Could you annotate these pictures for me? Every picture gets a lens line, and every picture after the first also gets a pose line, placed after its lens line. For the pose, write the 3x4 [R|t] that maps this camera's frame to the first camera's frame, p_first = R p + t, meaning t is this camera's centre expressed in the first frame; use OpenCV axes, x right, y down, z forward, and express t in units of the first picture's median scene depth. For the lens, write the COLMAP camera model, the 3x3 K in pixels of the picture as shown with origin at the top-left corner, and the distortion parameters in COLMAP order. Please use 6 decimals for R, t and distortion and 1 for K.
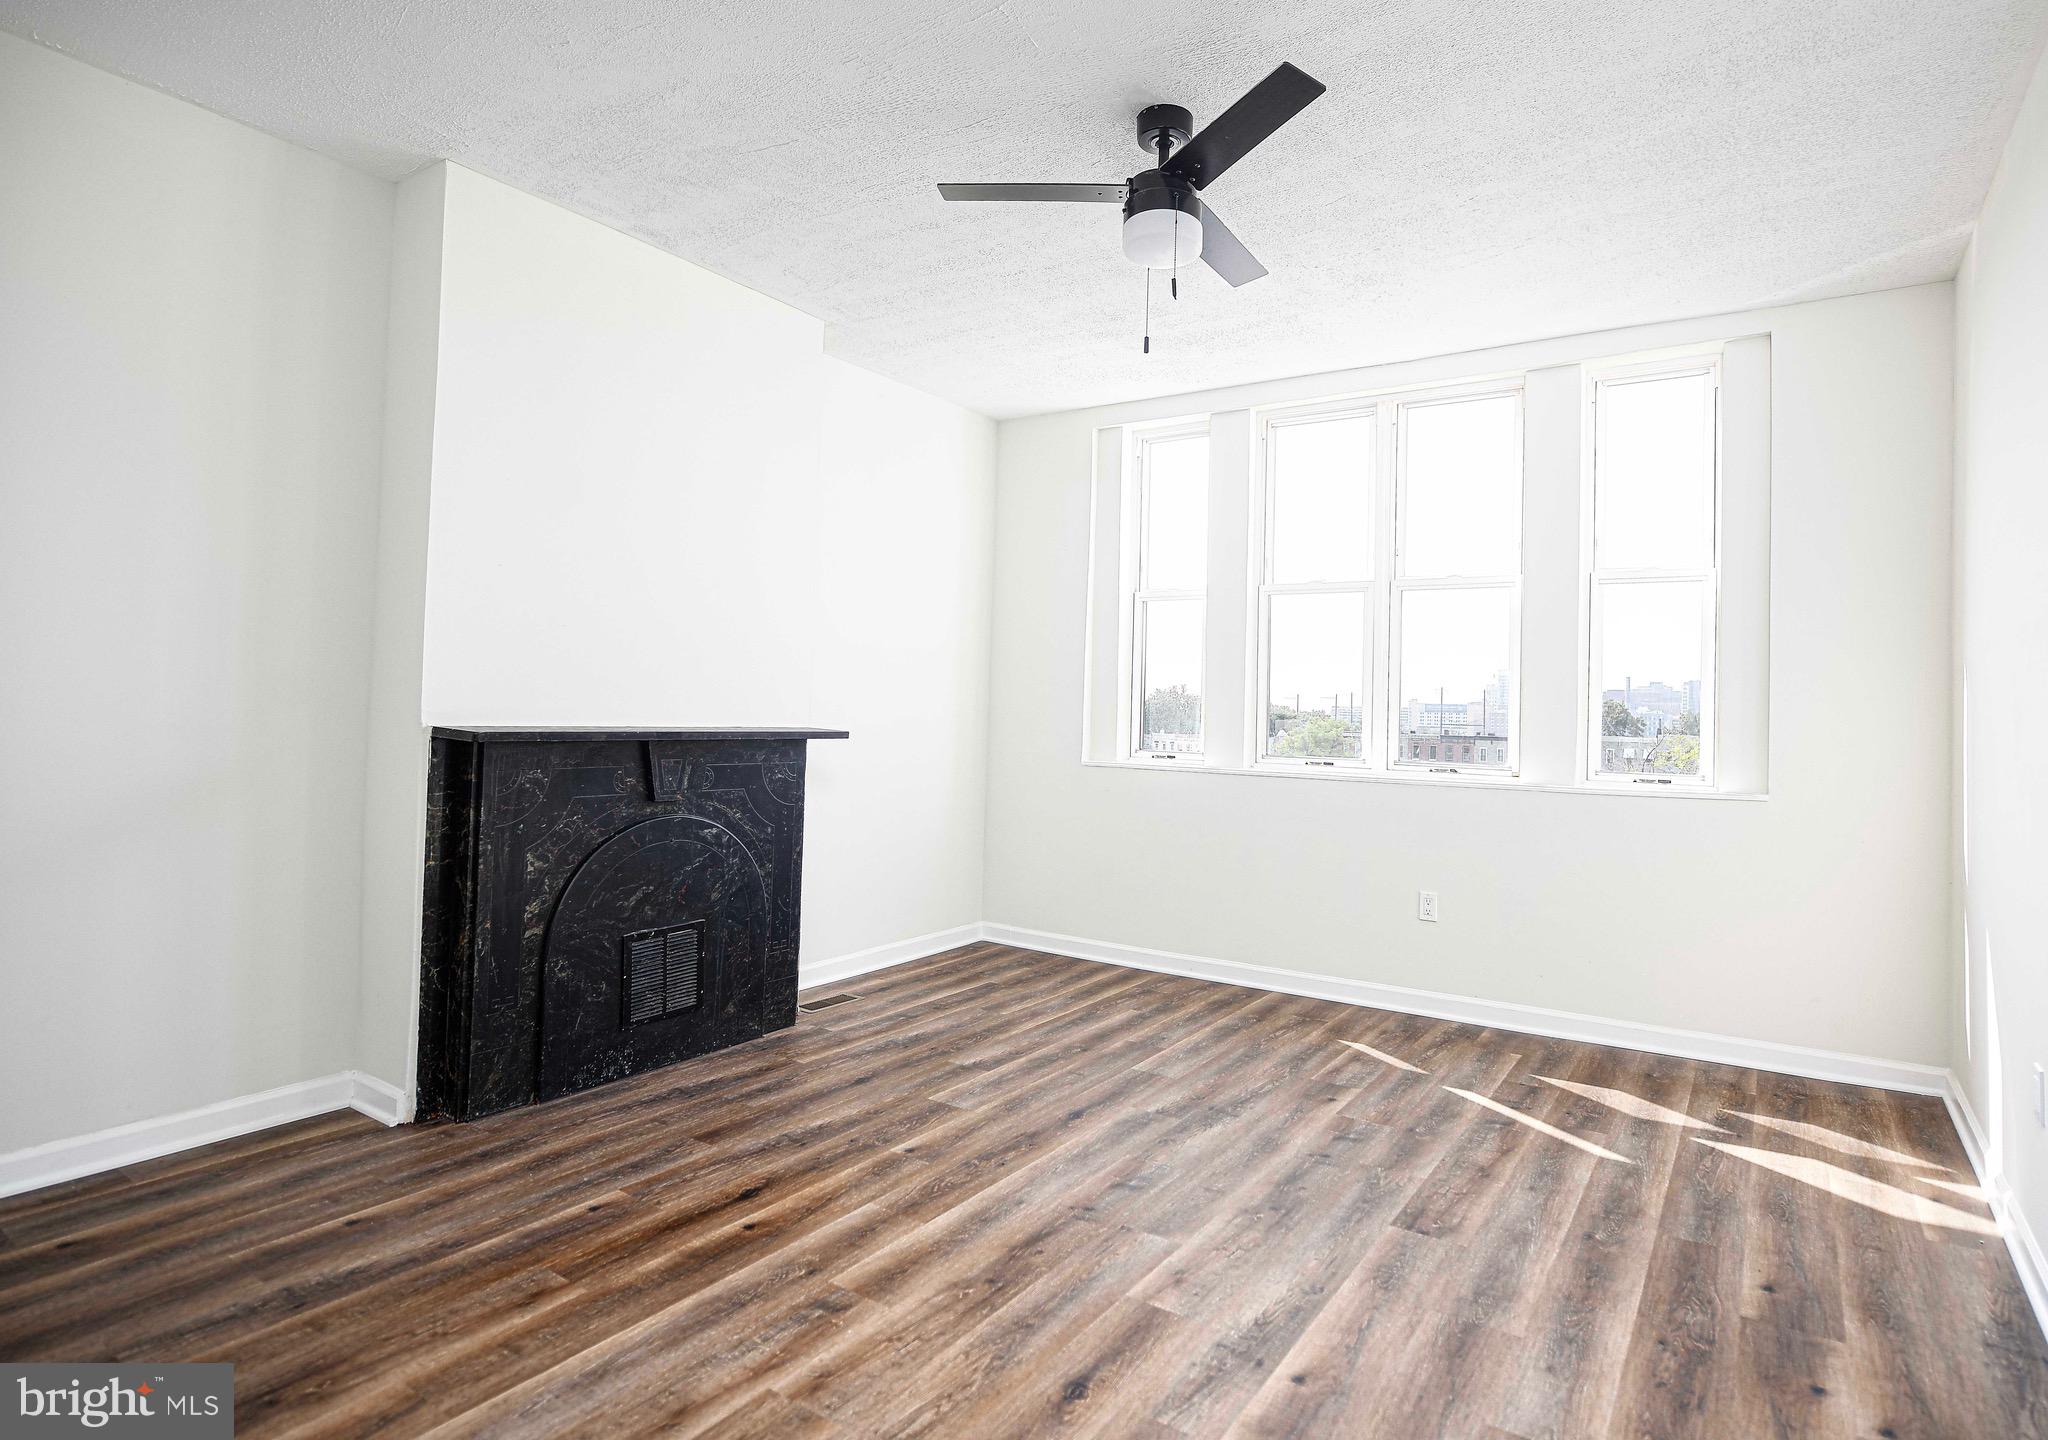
lens RADIAL K [[1024.7, 0, 1074.3], [0, 1024.7, 667.6], [0, 0, 1]] dist [-0.000144, -0.006480]
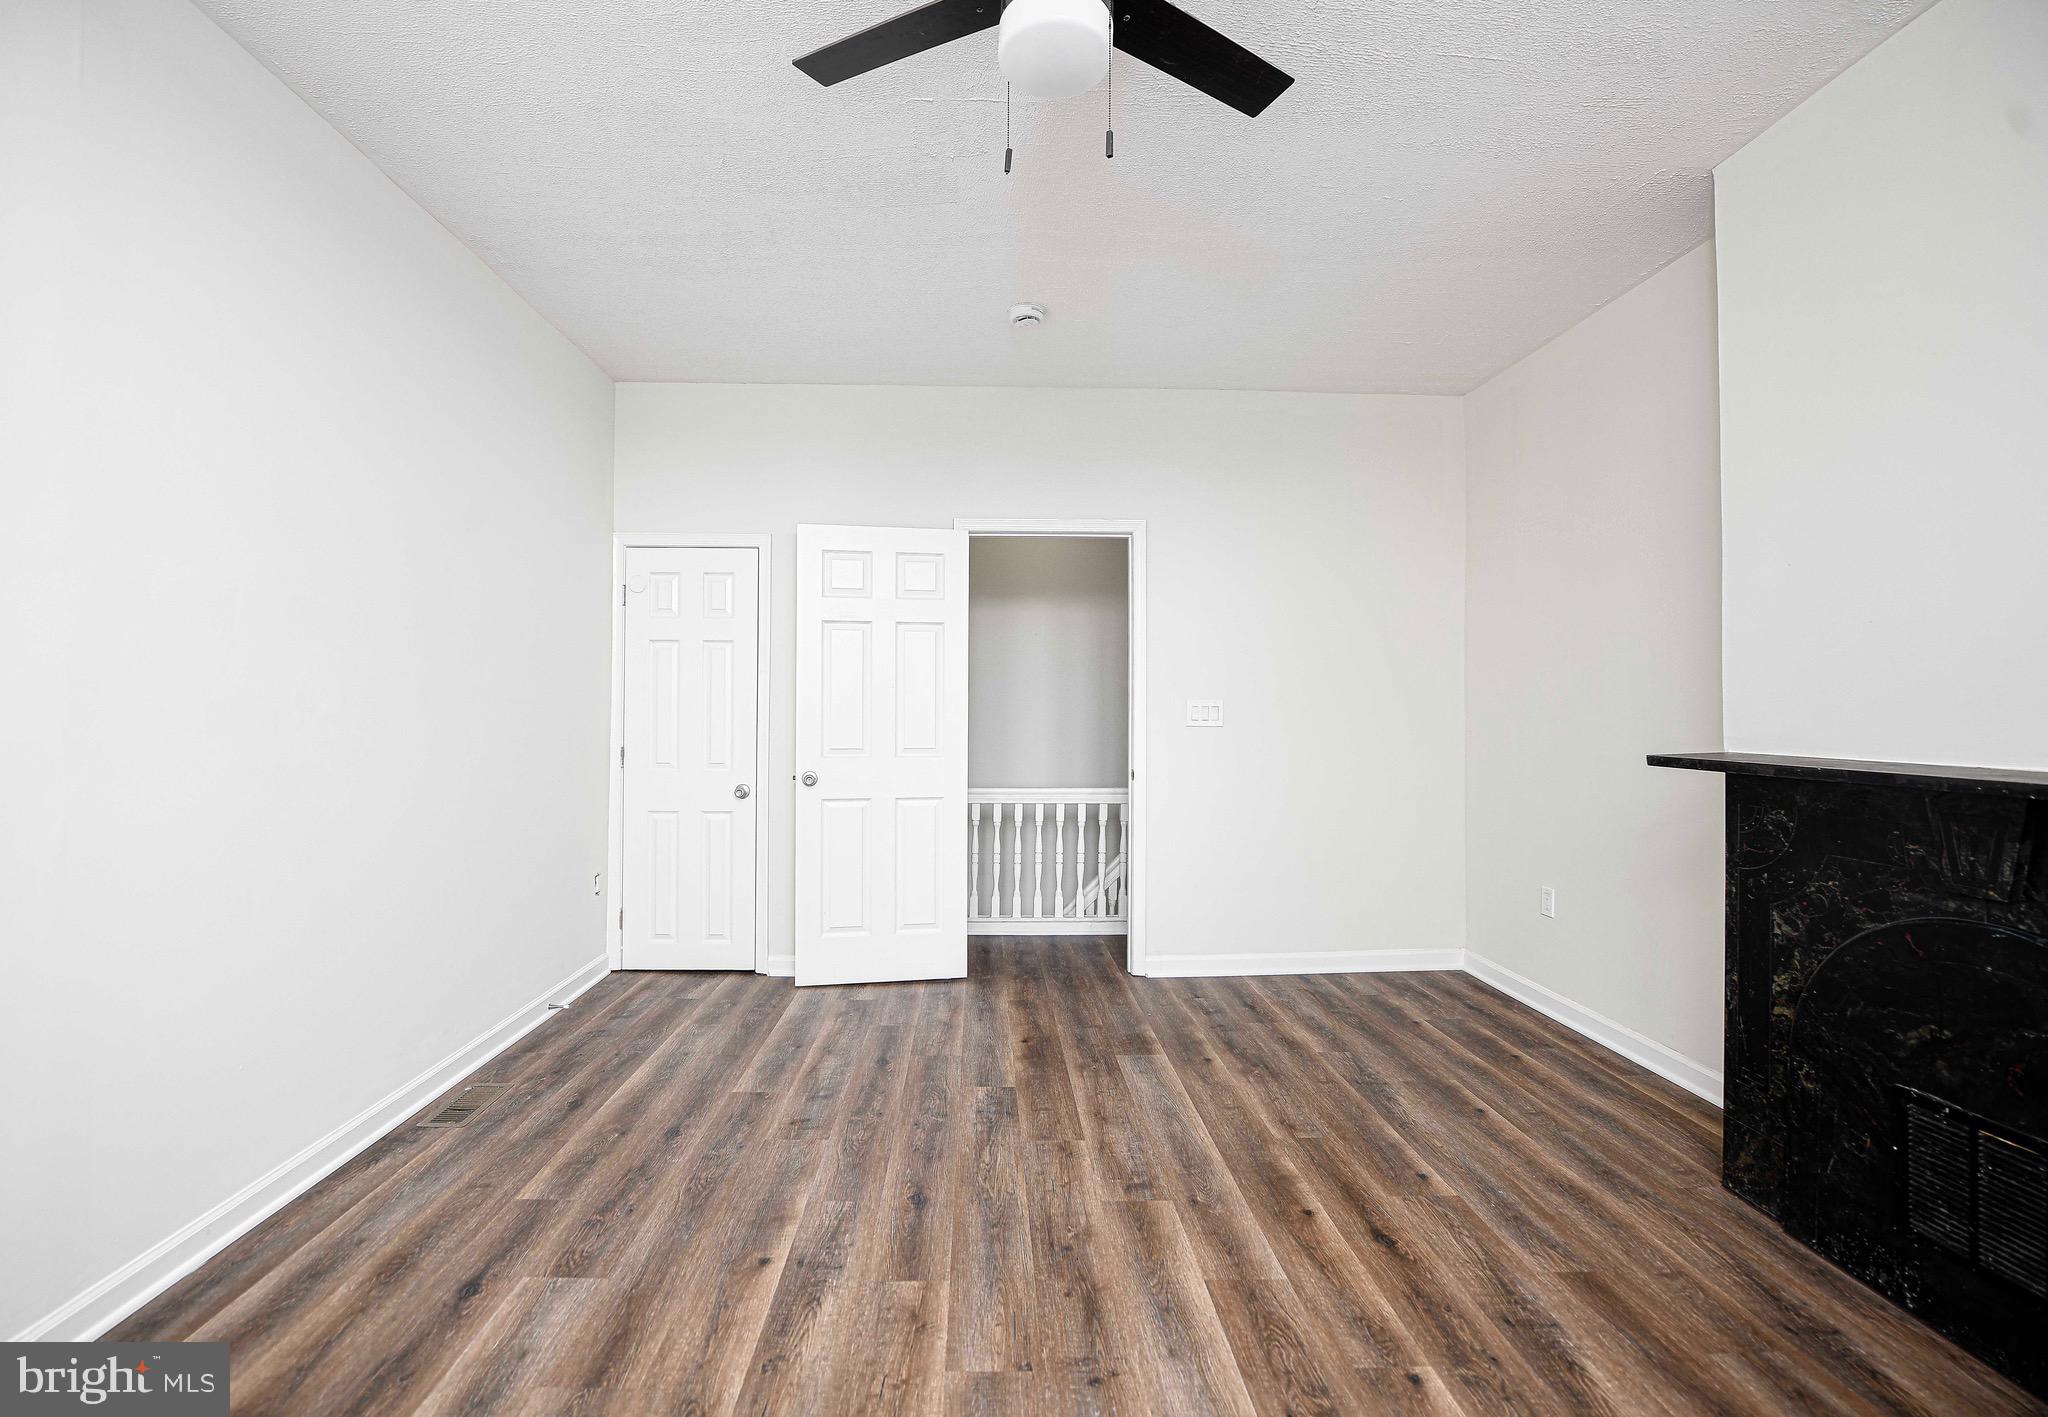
lens RADIAL K [[873.6, 0, 1034.0], [0, 873.6, 682.3], [0, 0, 1]] dist [-0.012081, -0.004029]
pose [[-0.789572, -0.049499, -0.611658, 0.367675], [-0.002369, 0.996980, -0.077624, 0.053977], [0.613653, -0.059841, -0.787305, 1.195610]]
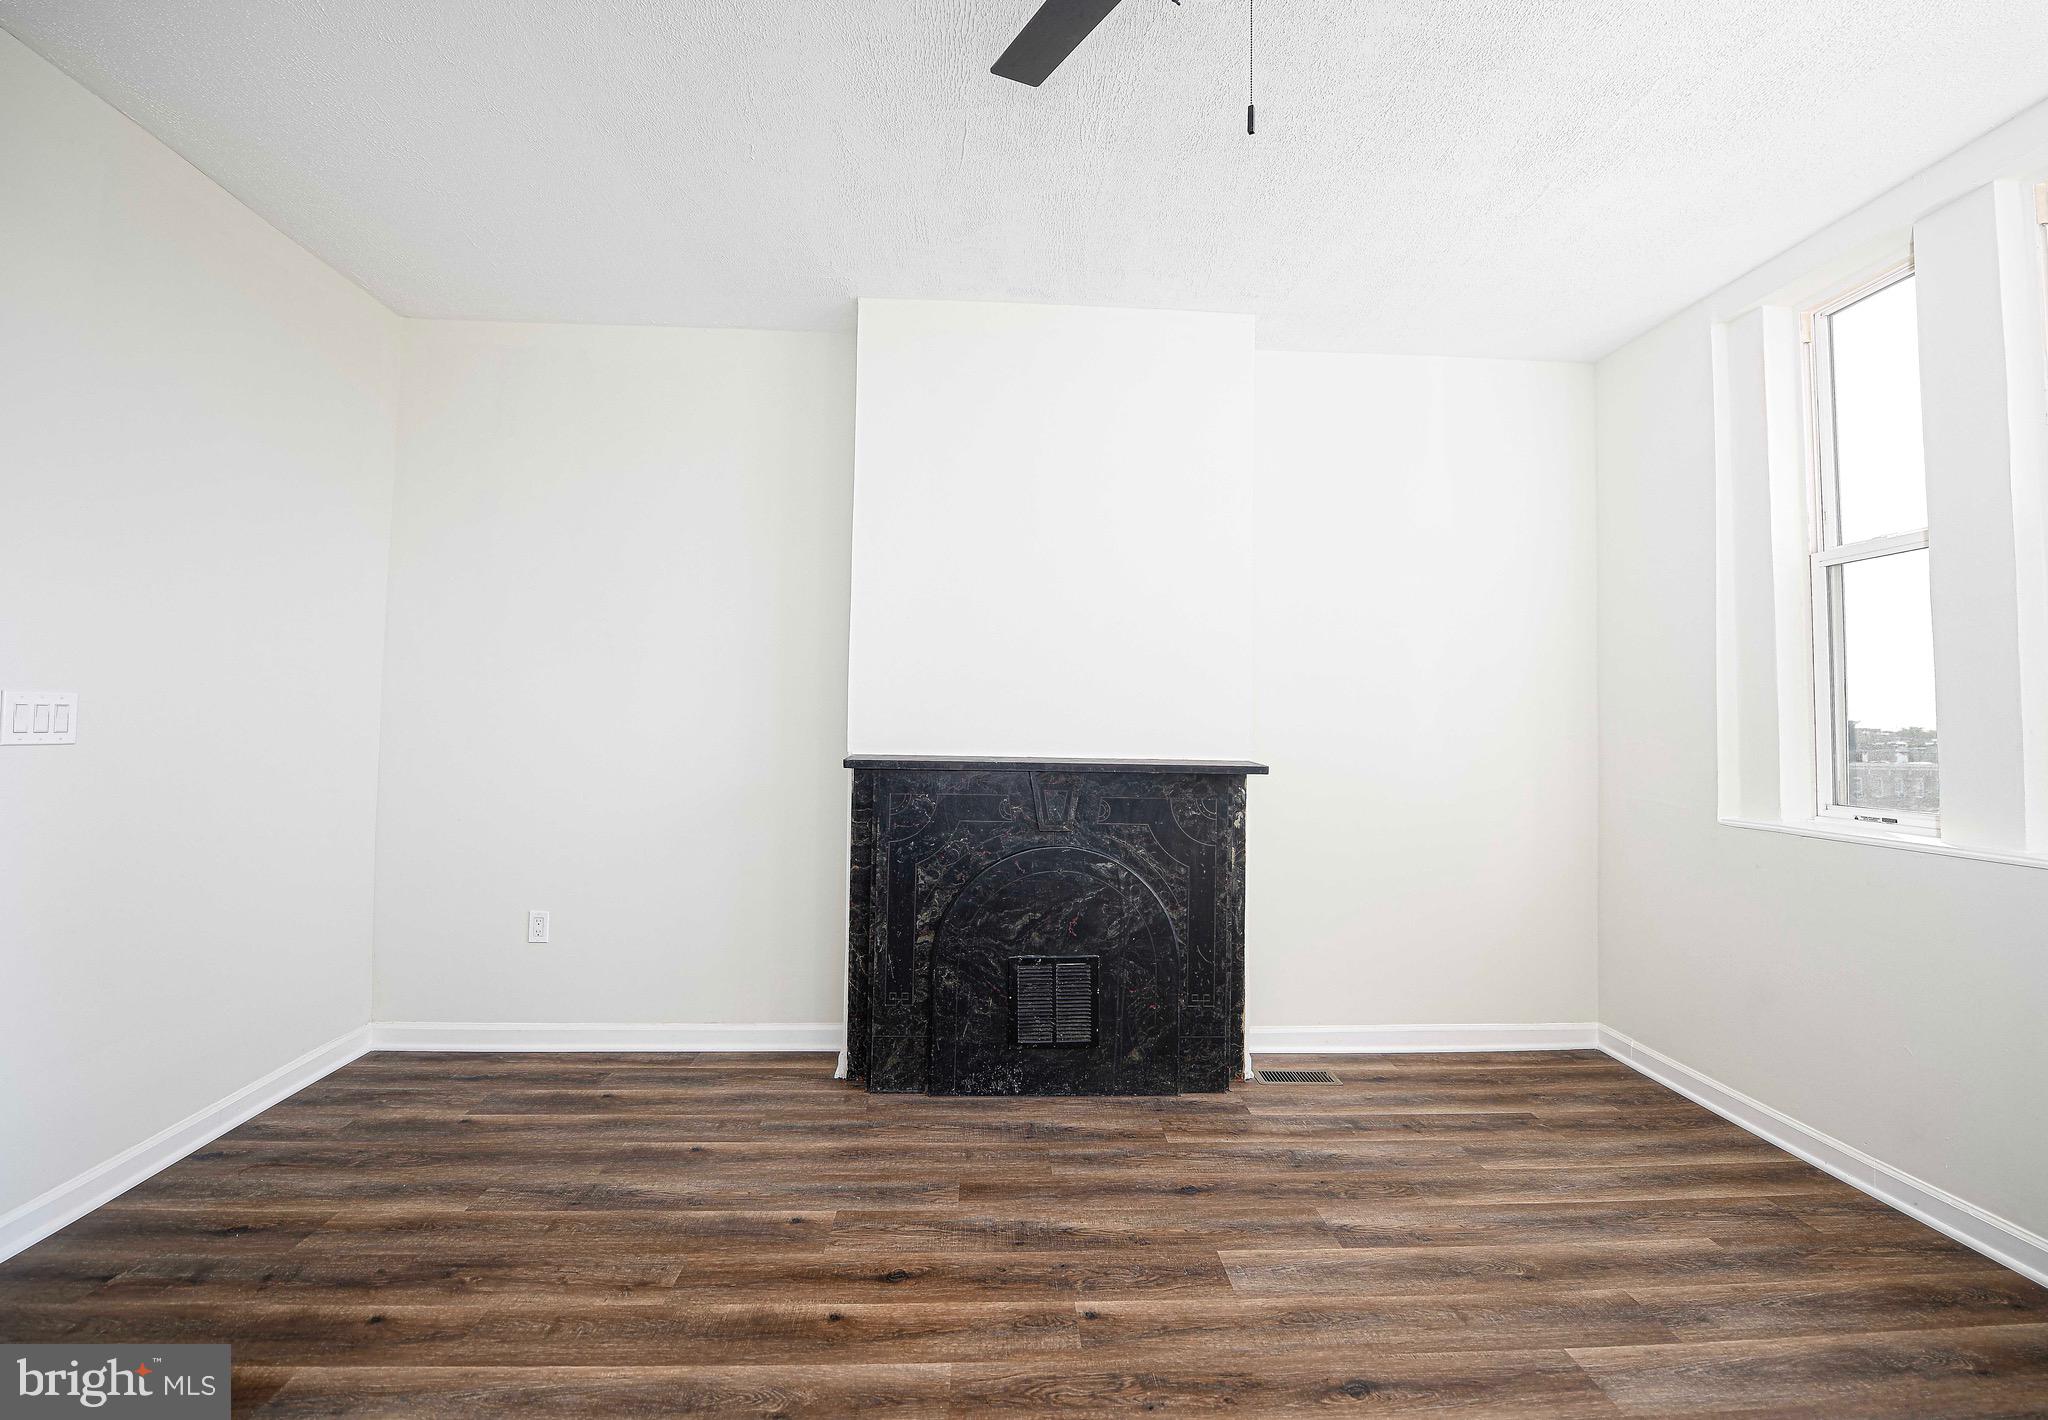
lens RADIAL K [[873.6, 0, 1034.0], [0, 873.6, 683.8], [0, 0, 1]] dist [-0.012081, -0.004029]
pose [[0.604948, -0.052620, -0.794524, 0.320474], [0.032628, 0.998614, -0.041294, 0.022473], [0.795596, -0.000943, 0.605827, 0.519796]]
